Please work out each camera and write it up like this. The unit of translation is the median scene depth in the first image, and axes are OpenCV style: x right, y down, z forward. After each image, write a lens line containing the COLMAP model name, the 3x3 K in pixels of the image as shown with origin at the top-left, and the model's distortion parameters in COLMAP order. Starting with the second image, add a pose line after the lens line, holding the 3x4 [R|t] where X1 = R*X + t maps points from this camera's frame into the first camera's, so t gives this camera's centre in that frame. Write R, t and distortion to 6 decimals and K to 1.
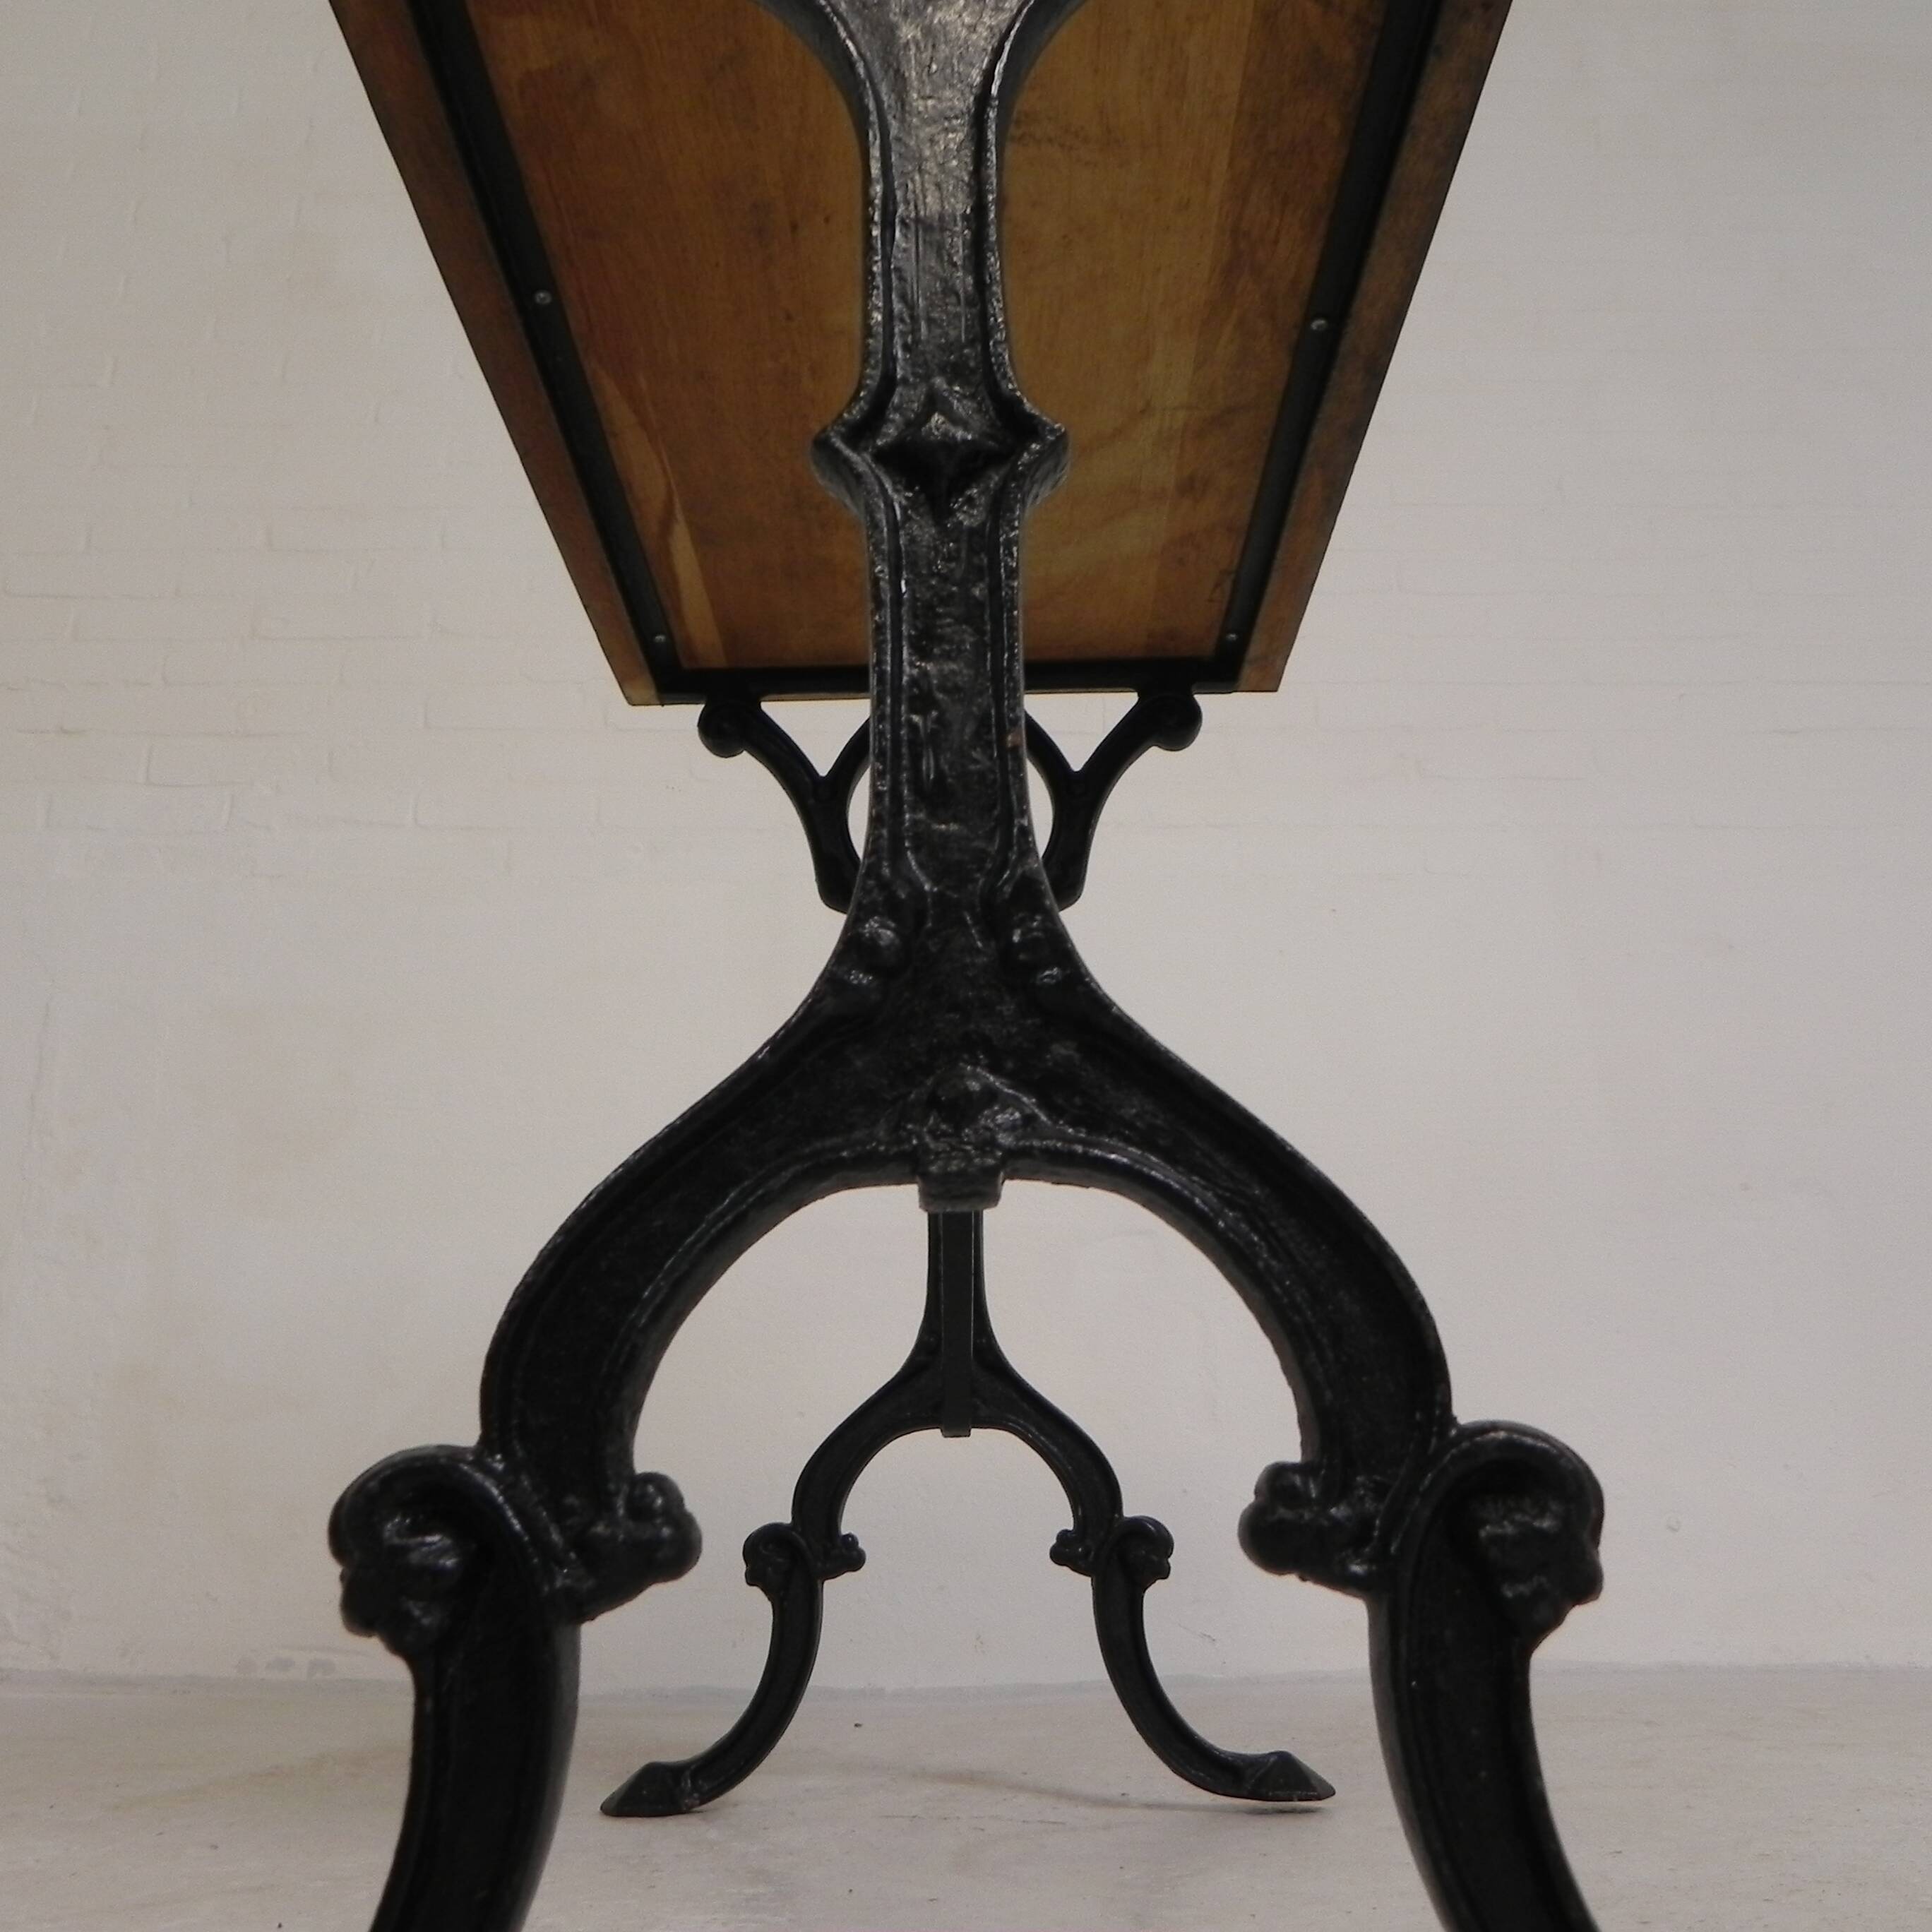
lens RADIAL K [[1929.5, 0, 967.6], [0, 1929.5, 961.8], [0, 0, 1]] dist [-0.008455, -0.011171]
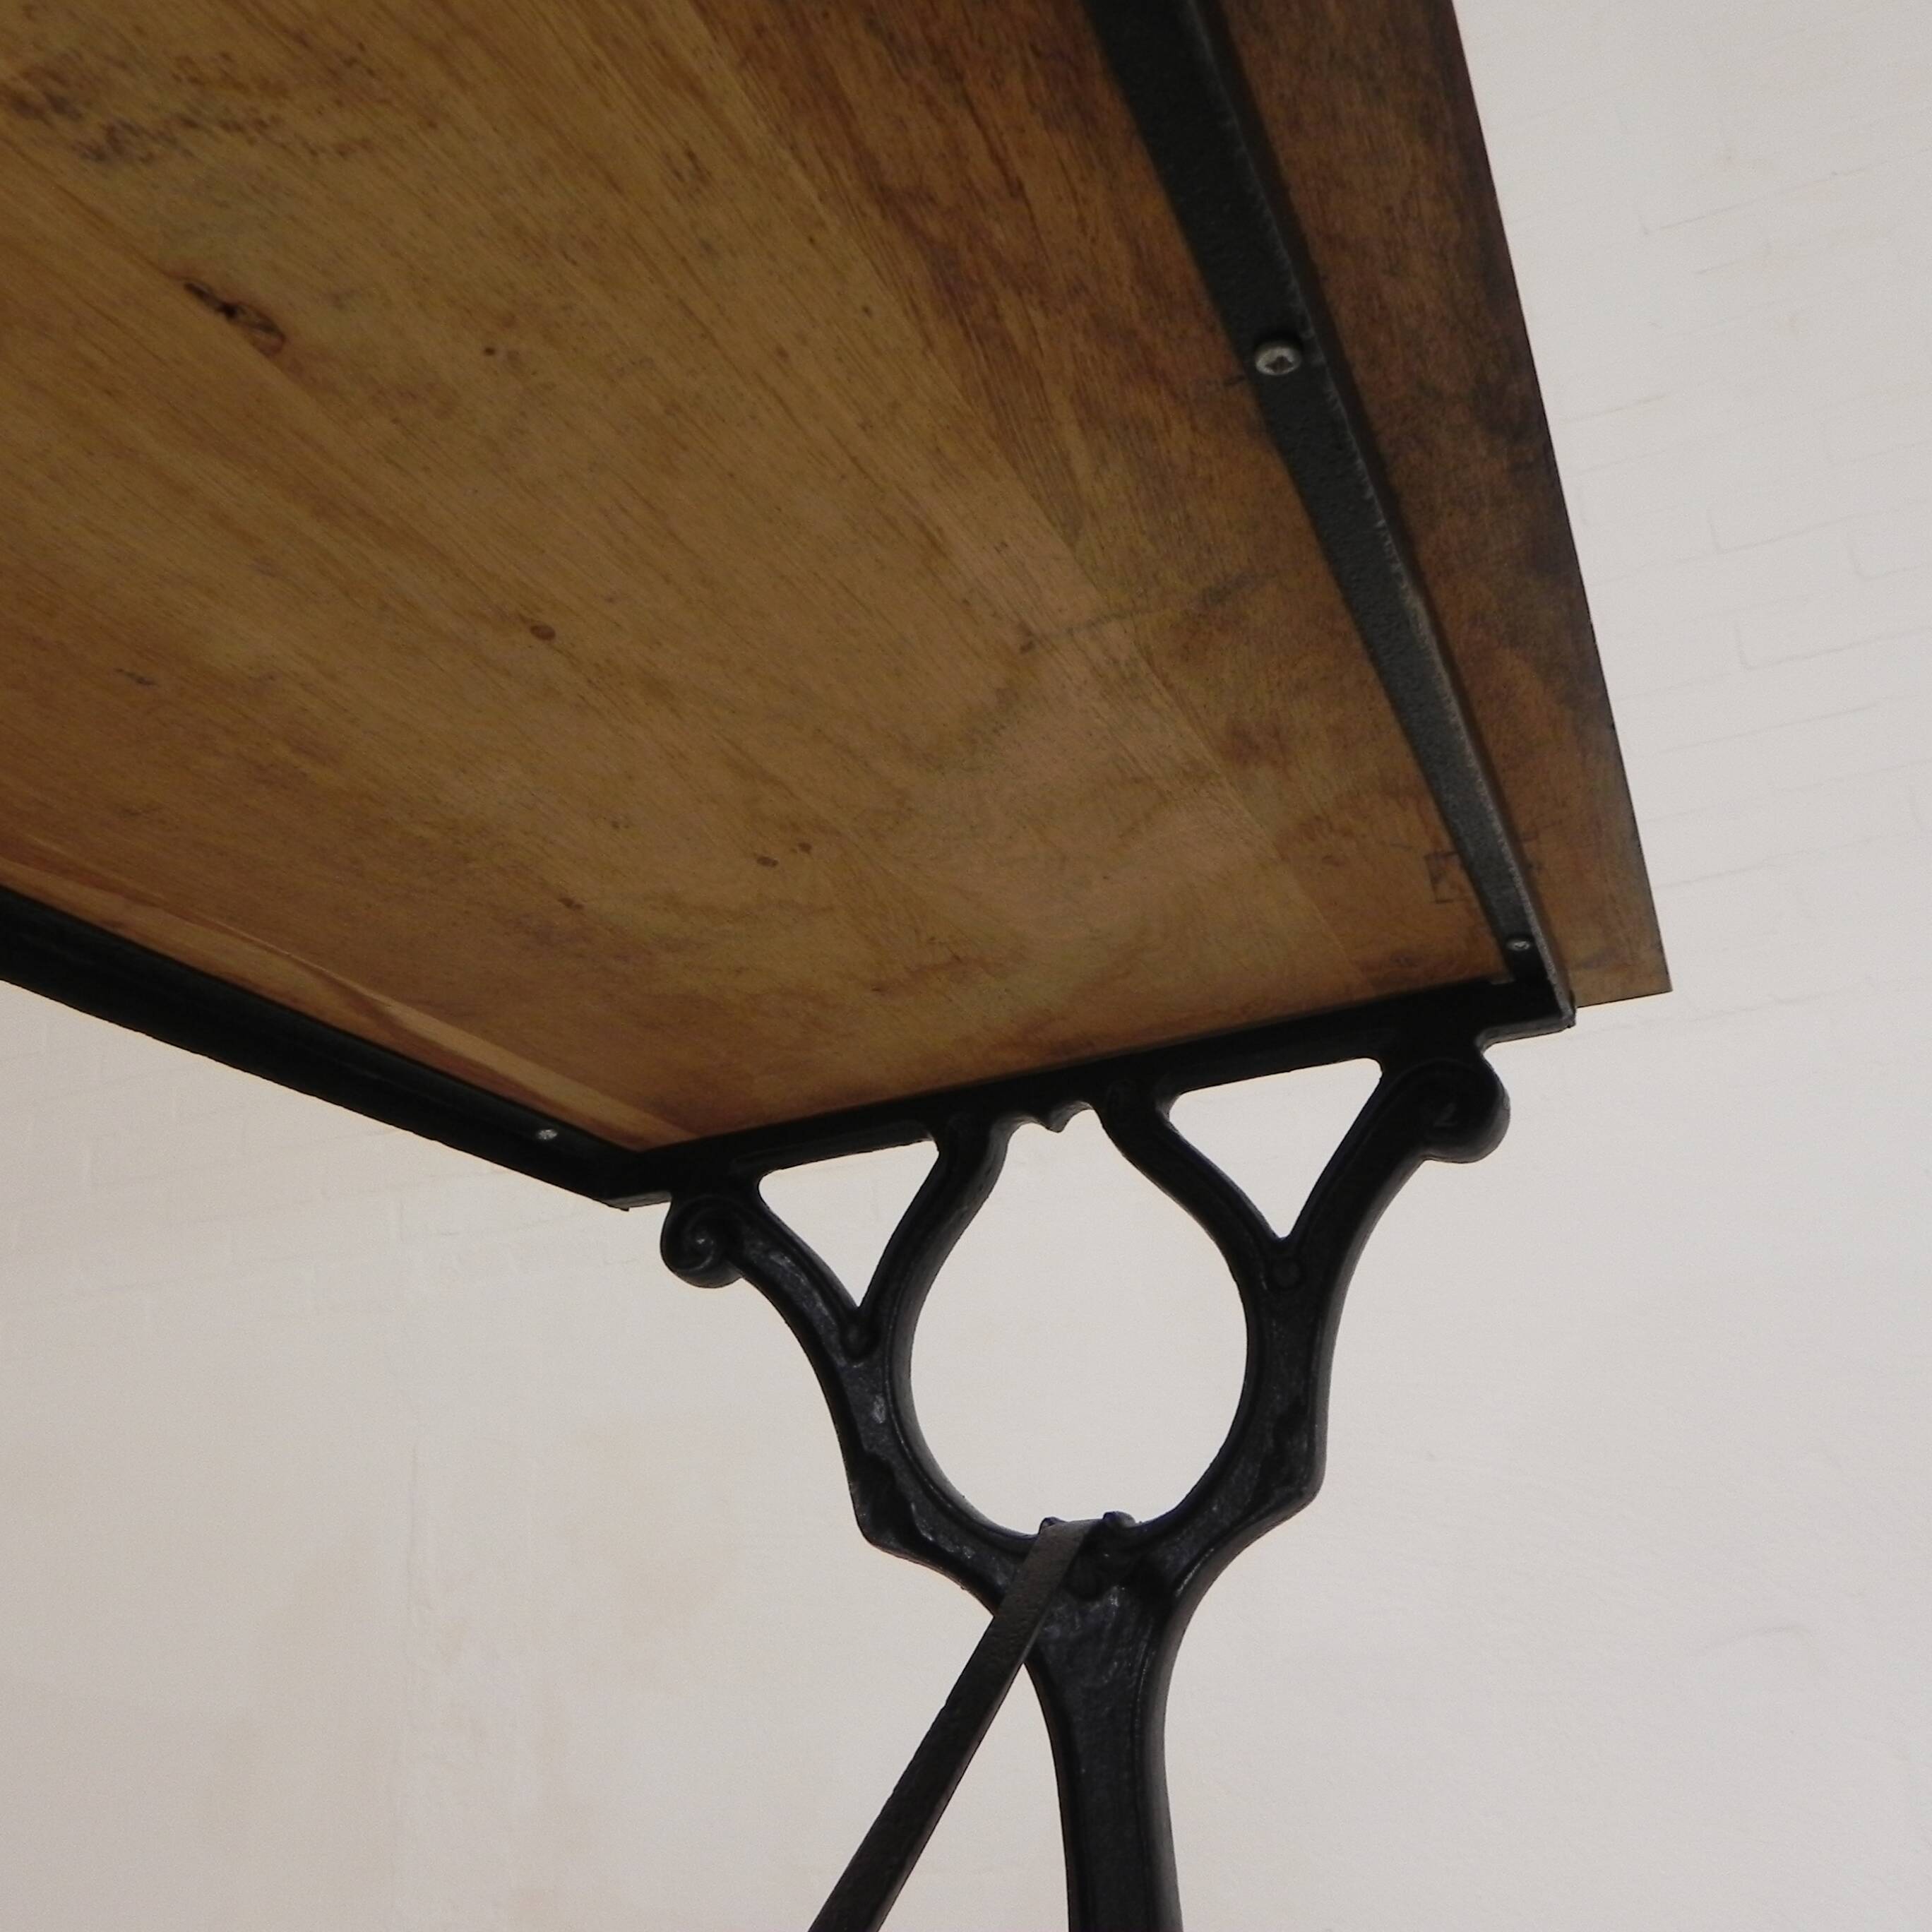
lens RADIAL K [[1937.9, 0, 964.8], [0, 1937.9, 954.4], [0, 0, 1]] dist [-0.011918, -0.008002]
pose [[0.924810, -0.186003, -0.331858, 0.195198], [0.167159, 0.982283, -0.084726, -0.168461], [0.341738, 0.022883, 0.939517, 0.540318]]
